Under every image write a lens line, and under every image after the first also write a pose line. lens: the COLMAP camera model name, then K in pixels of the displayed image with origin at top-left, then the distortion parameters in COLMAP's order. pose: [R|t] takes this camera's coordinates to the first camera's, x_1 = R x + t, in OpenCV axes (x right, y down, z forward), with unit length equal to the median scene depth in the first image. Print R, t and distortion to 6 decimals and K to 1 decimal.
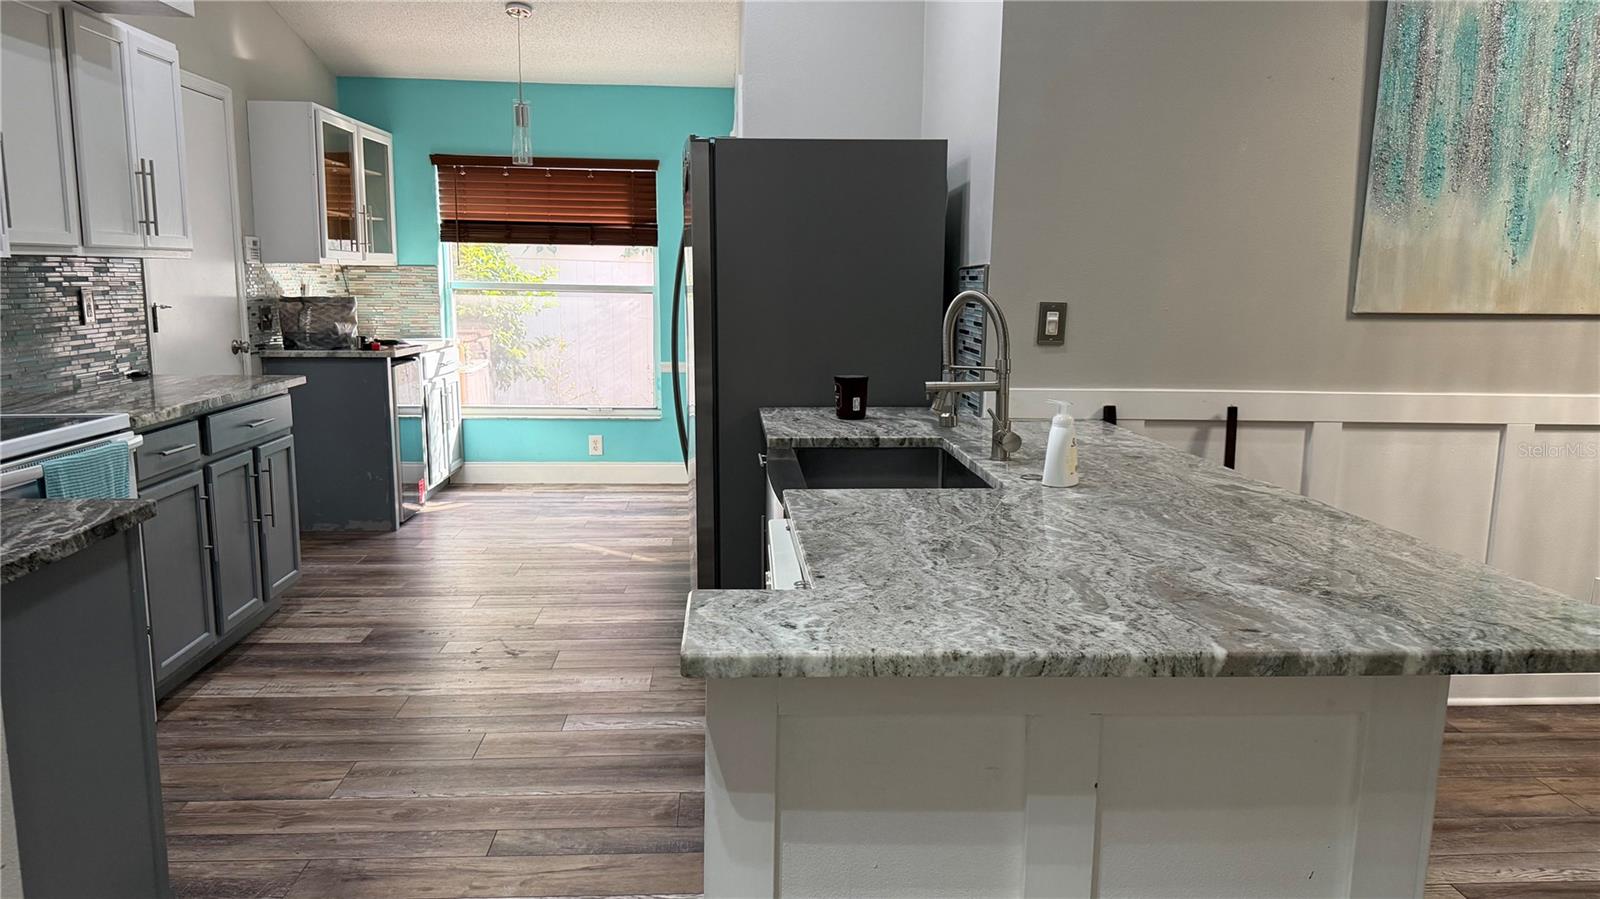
lens RADIAL K [[1107.4, 0, 800.0], [0, 1107.4, 449.5], [0, 0, 1]] dist [0.104247, -0.150757]
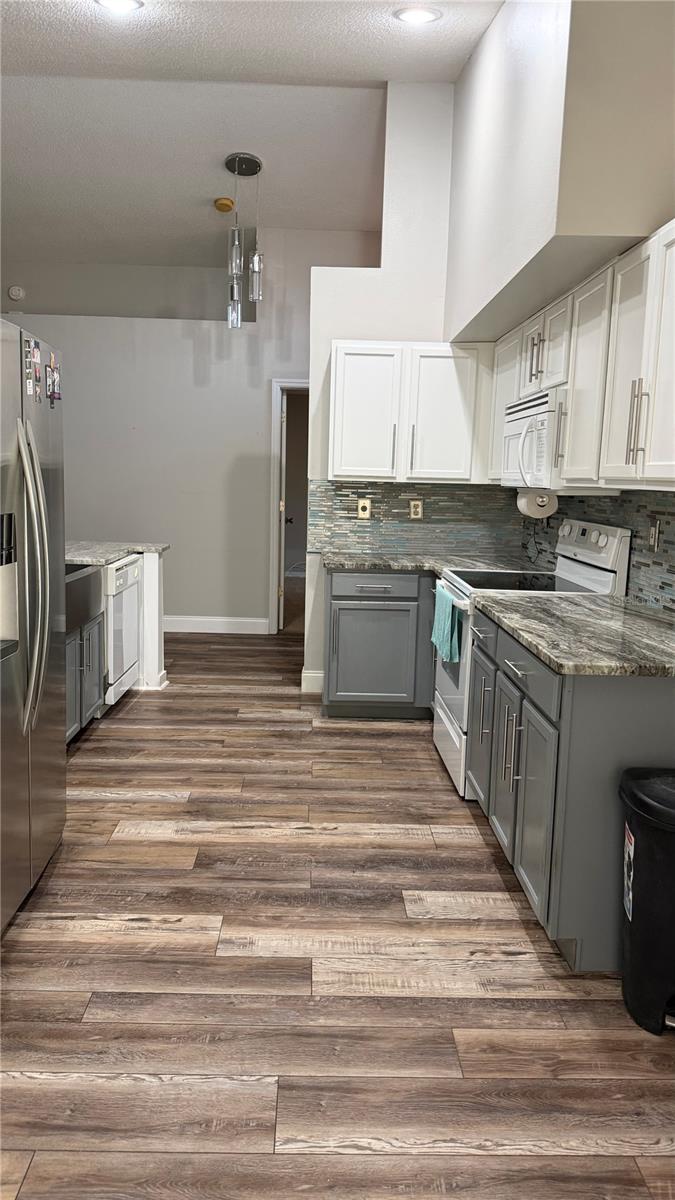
lens RADIAL K [[833.7, 0, 337.5], [0, 833.7, 600.0], [0, 0, 1]] dist [0.193895, -0.395160]
pose [[-0.998397, -0.044549, 0.034917, -0.401397], [-0.031865, 0.952217, 0.303754, -0.310540], [-0.046781, 0.302154, -0.952110, 1.829071]]
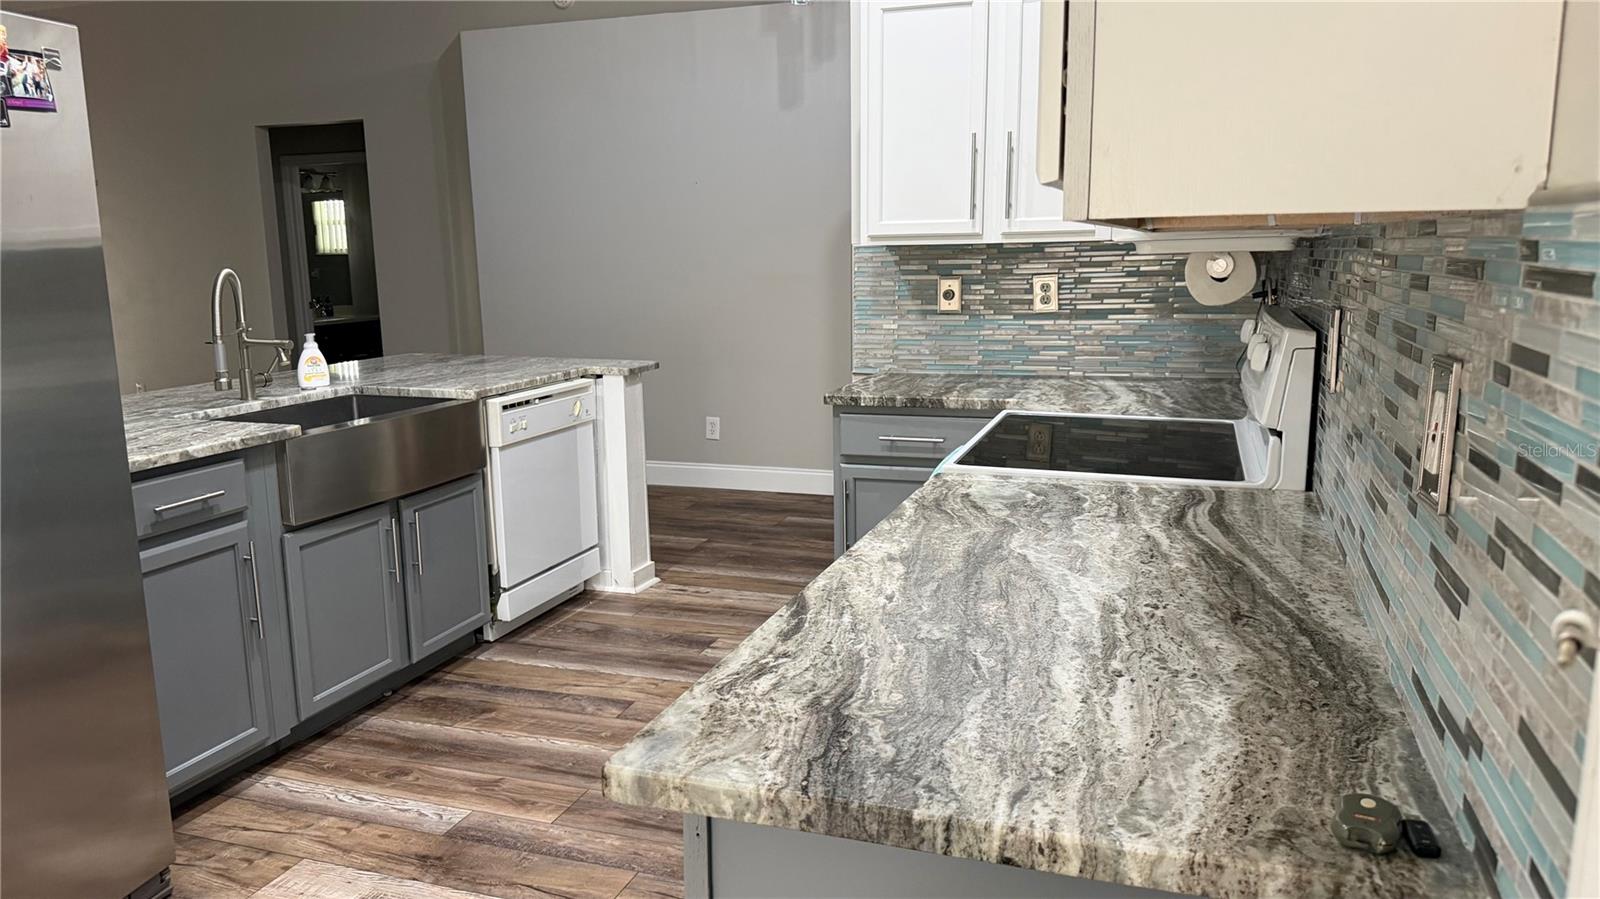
lens RADIAL K [[1111.6, 0, 809.9], [0, 1111.6, 456.8], [0, 0, 1]] dist [0.193895, -0.395160]
pose [[-0.921944, -0.067871, 0.381329, -0.691306], [0.066014, 0.942588, 0.327368, -0.237050], [-0.381655, 0.326988, -0.864534, 1.430788]]
